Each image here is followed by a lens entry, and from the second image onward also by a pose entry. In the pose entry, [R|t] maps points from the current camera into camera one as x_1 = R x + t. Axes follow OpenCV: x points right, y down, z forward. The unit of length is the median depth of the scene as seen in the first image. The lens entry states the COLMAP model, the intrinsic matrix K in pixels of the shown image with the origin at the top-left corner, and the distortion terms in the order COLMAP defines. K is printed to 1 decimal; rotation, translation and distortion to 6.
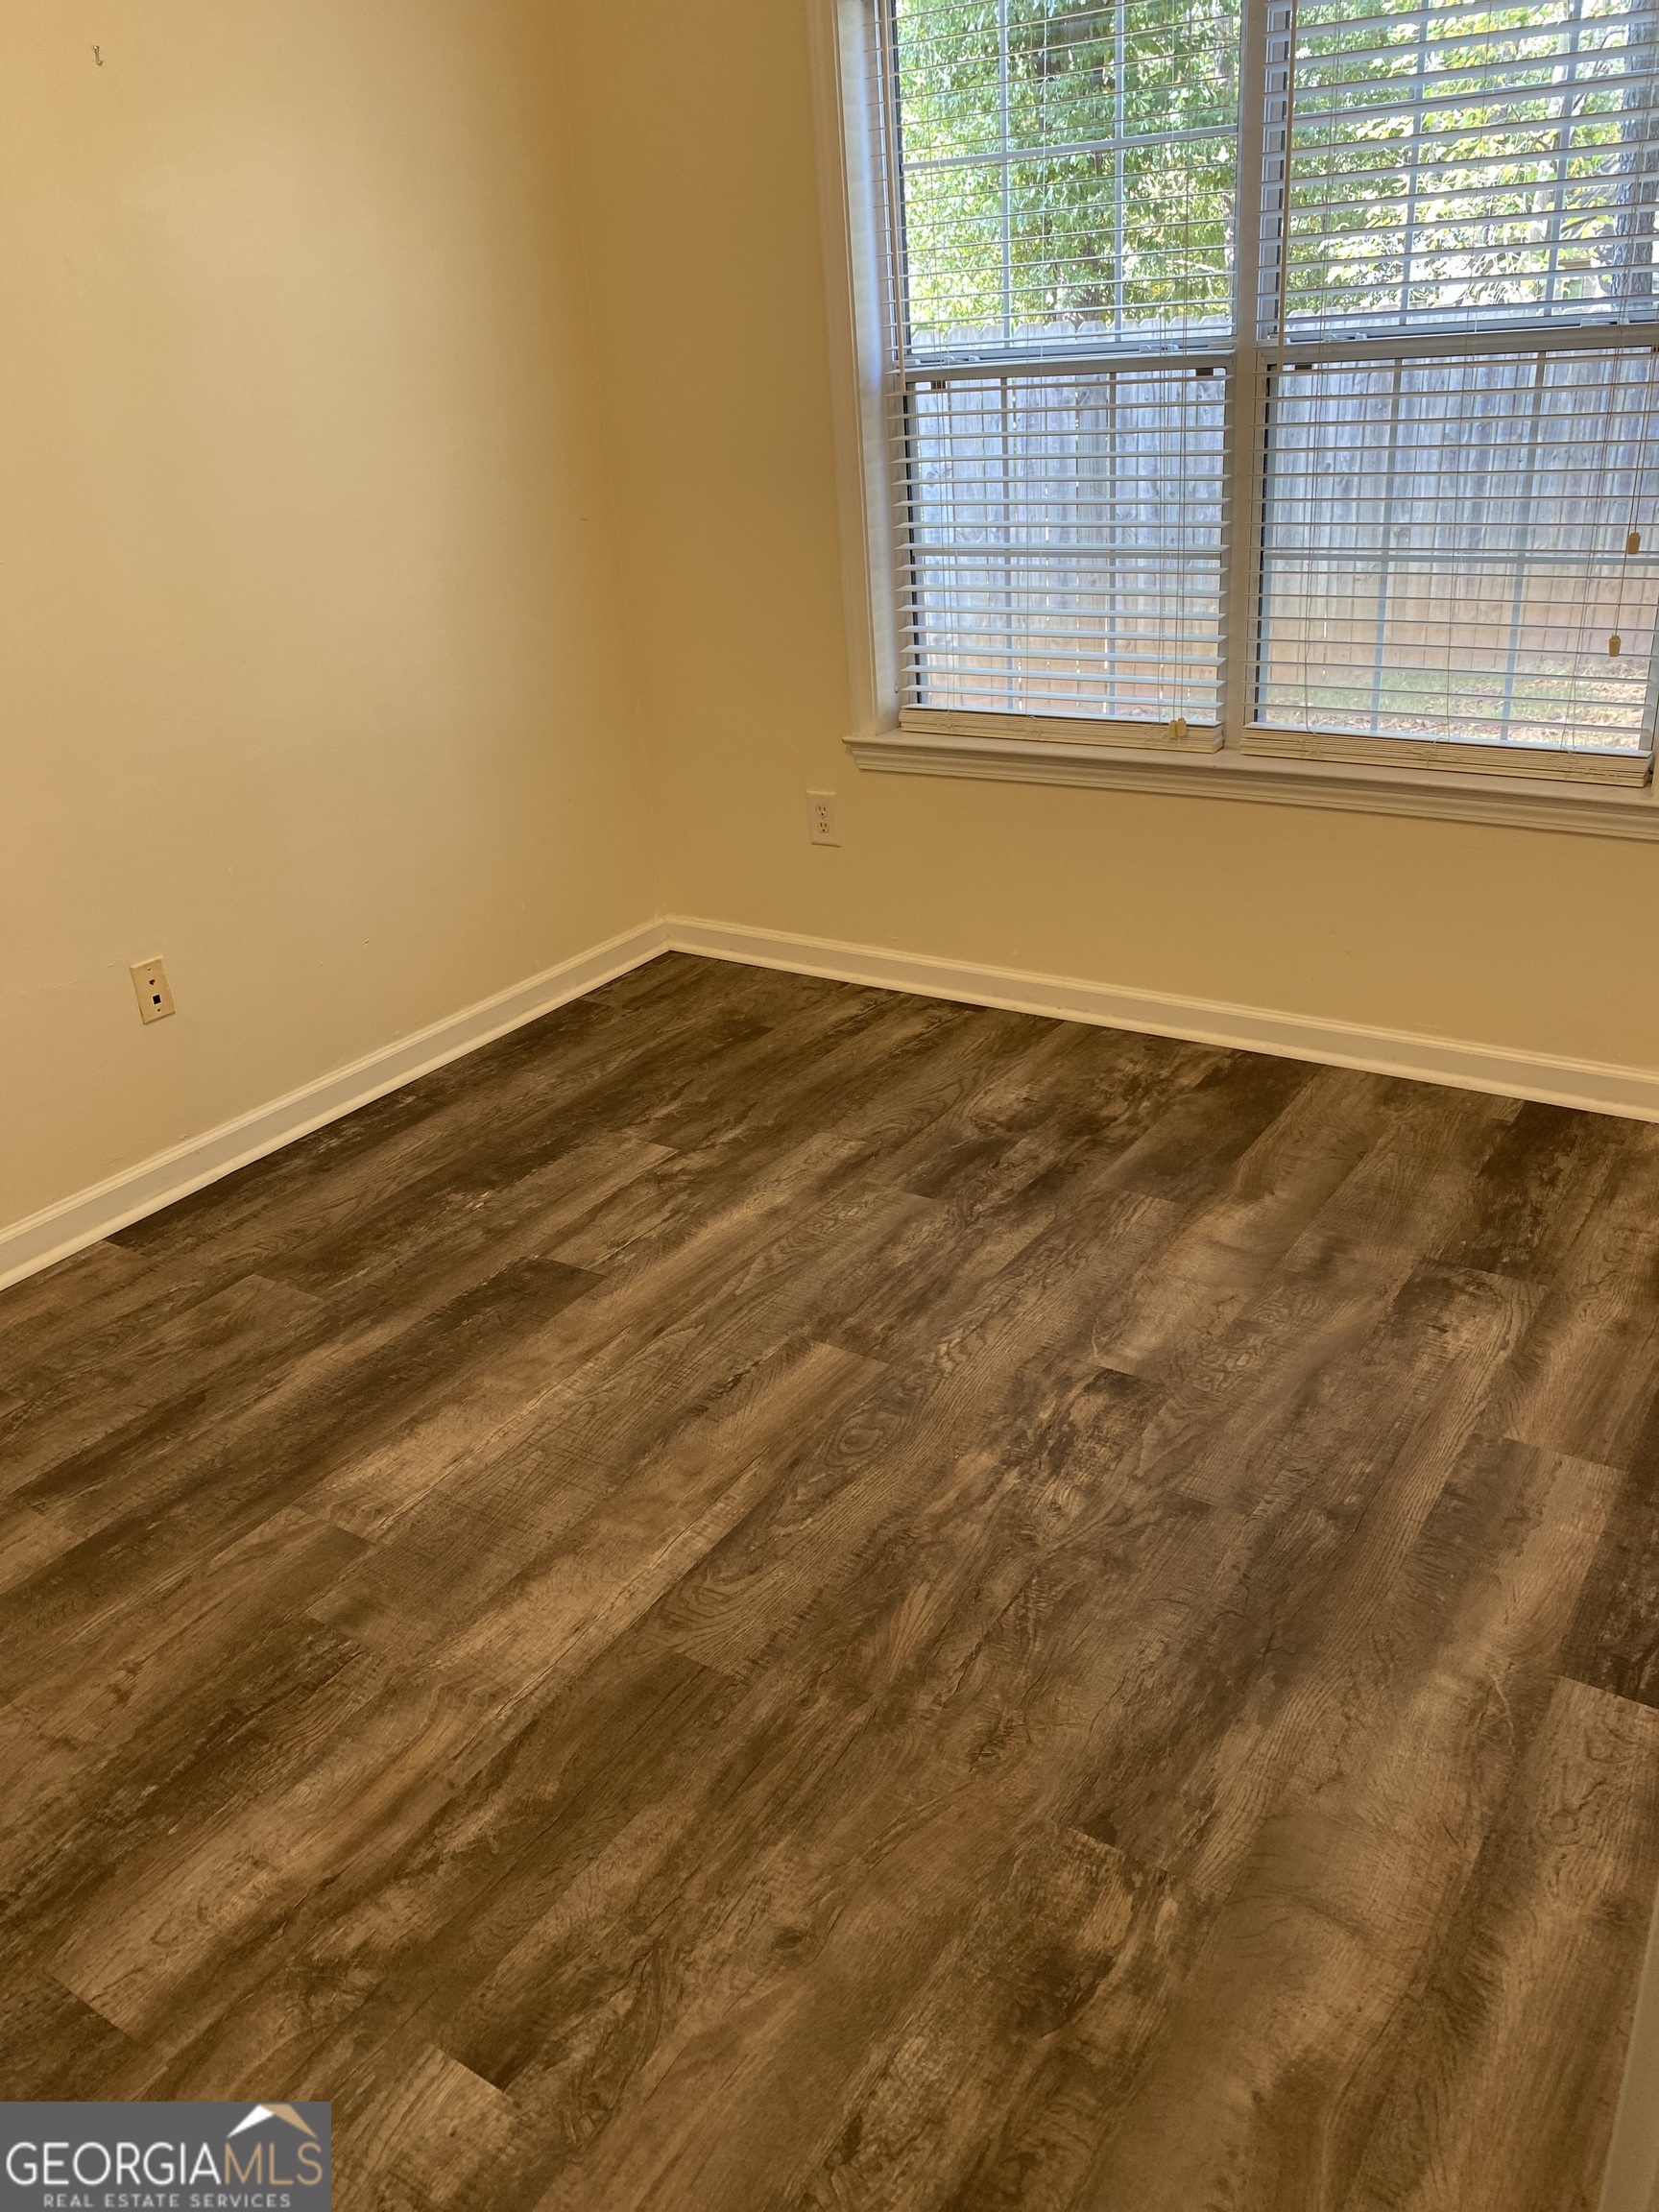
lens RADIAL K [[1708.4, 0, 829.5], [0, 1708.4, 1106.0], [0, 0, 1]] dist [-0.003283, -0.001597]
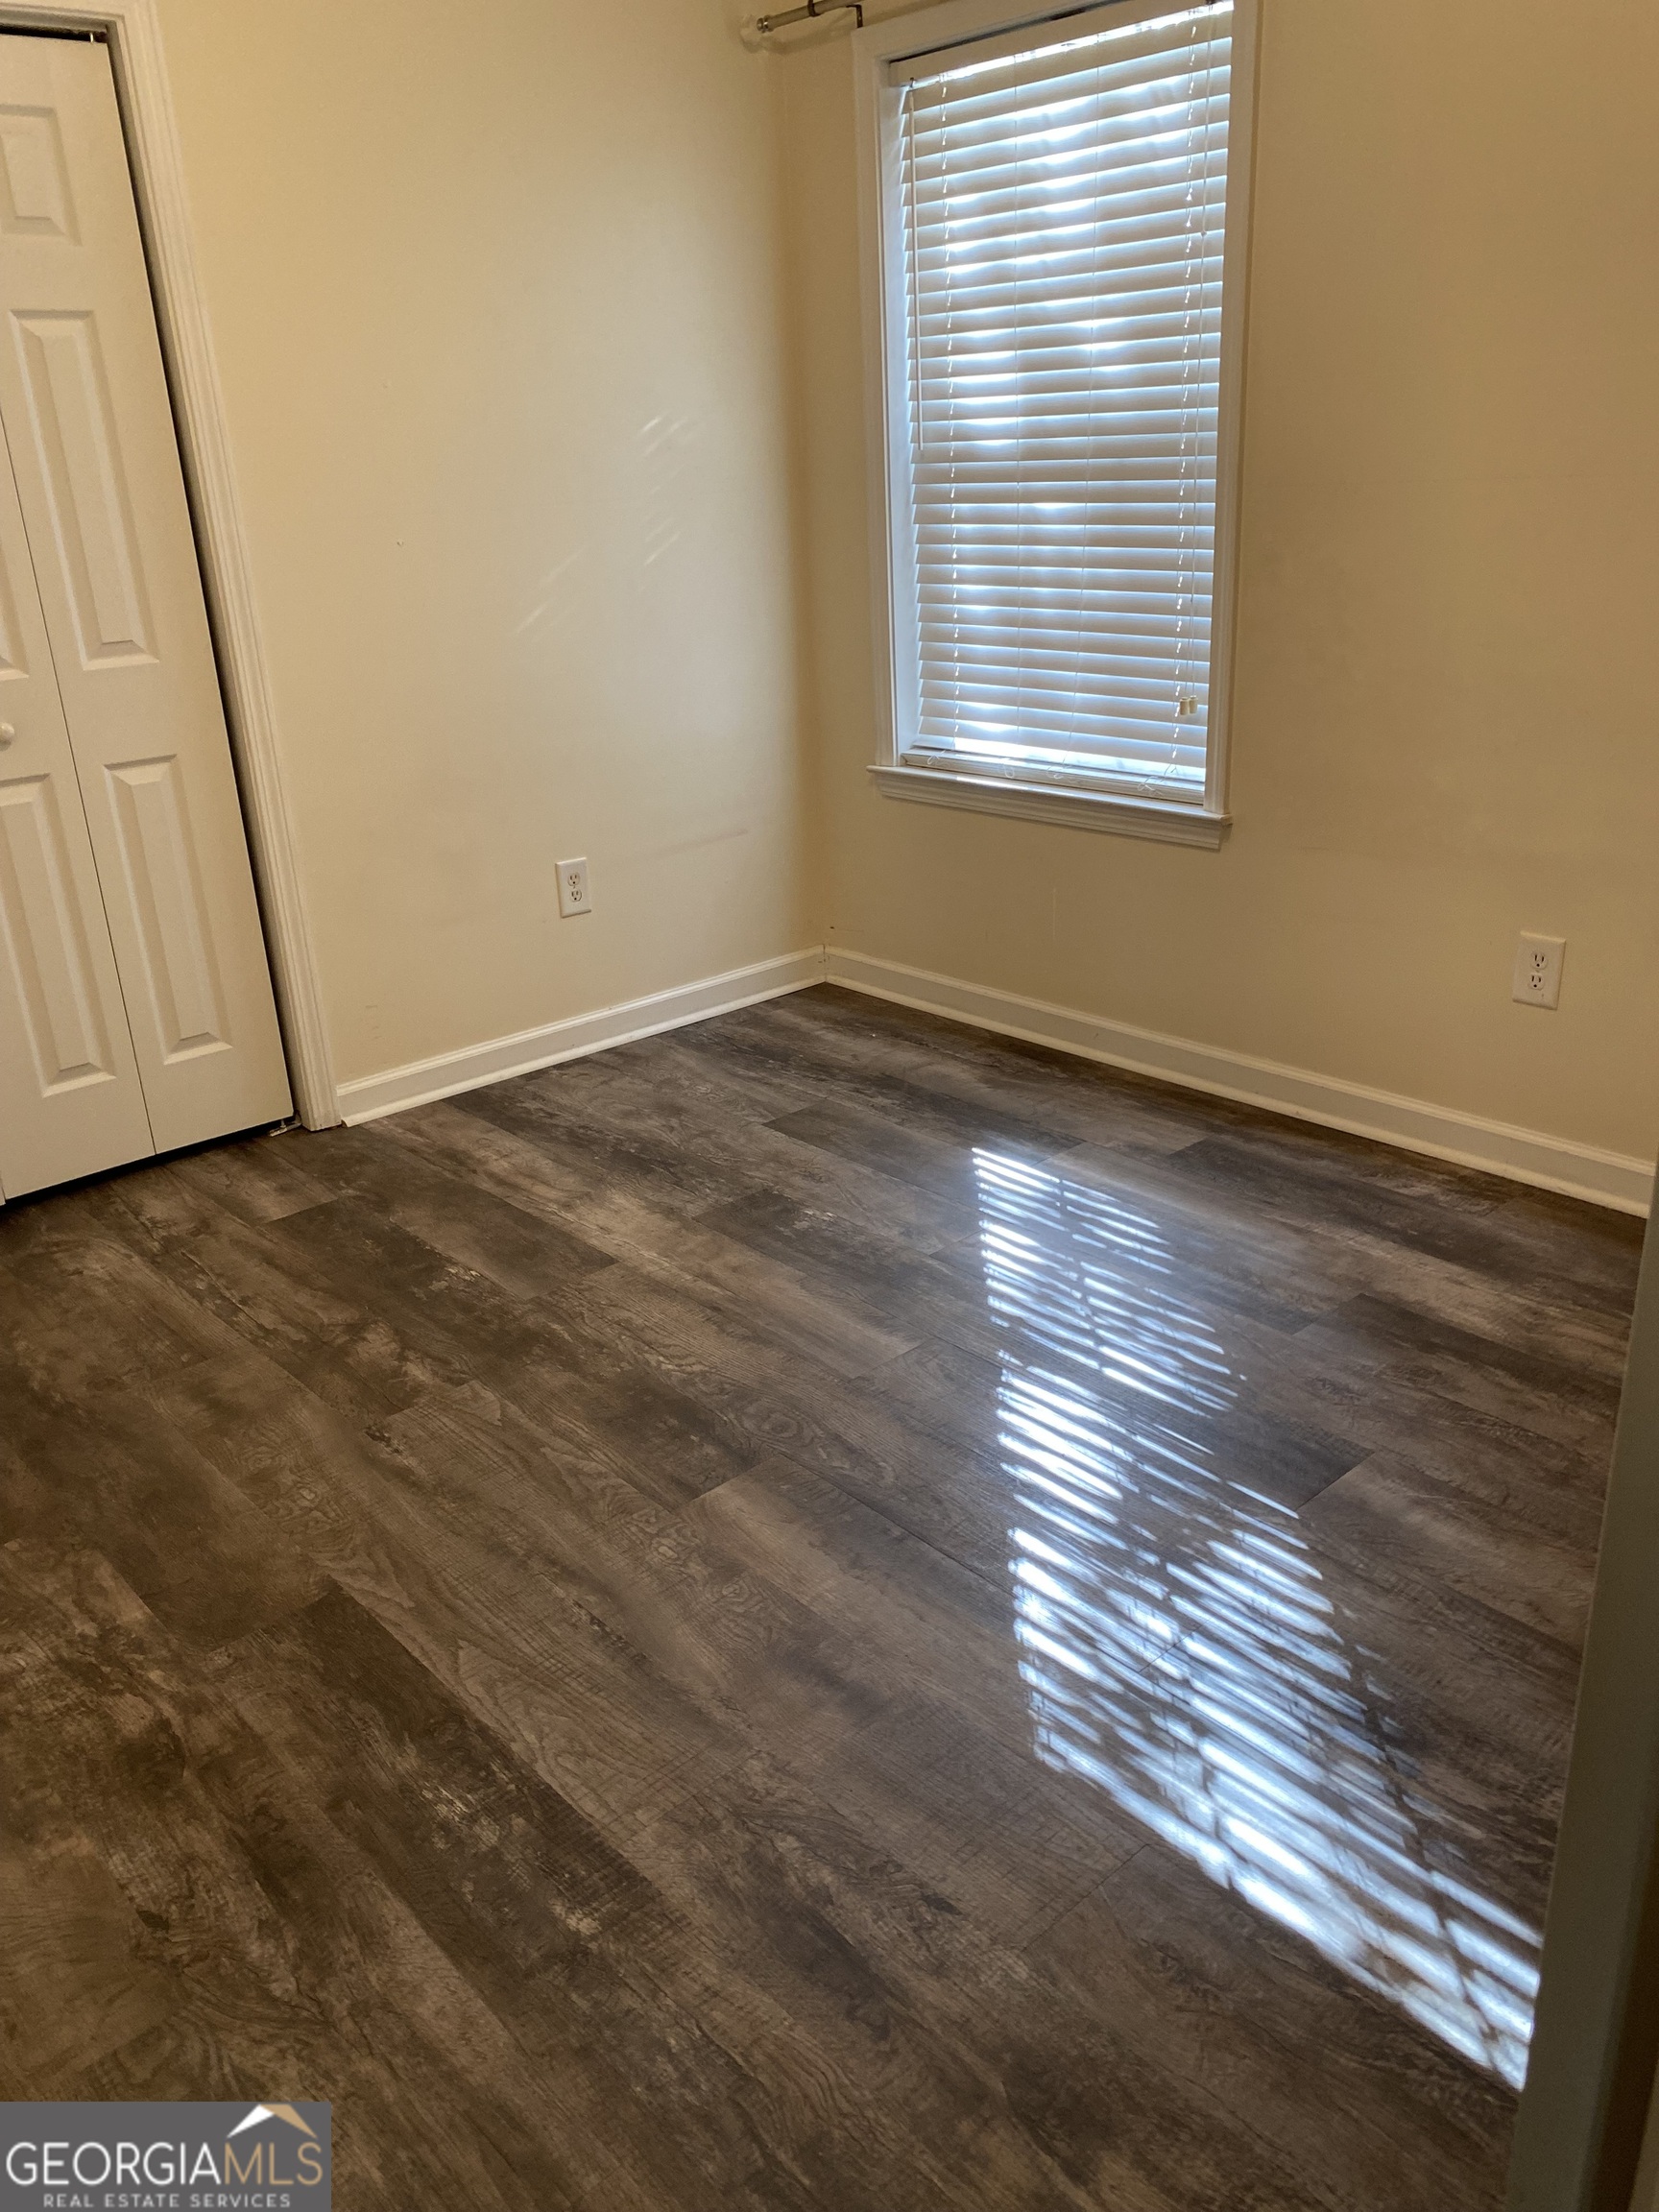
lens RADIAL K [[1708.4, 0, 829.5], [0, 1708.4, 1106.0], [0, 0, 1]] dist [-0.003283, -0.001597]
pose [[-0.249126, 0.433275, -0.866146, 1.066875], [-0.345455, 0.795757, 0.497426, -0.593366], [0.904764, 0.423136, -0.048566, 1.261885]]
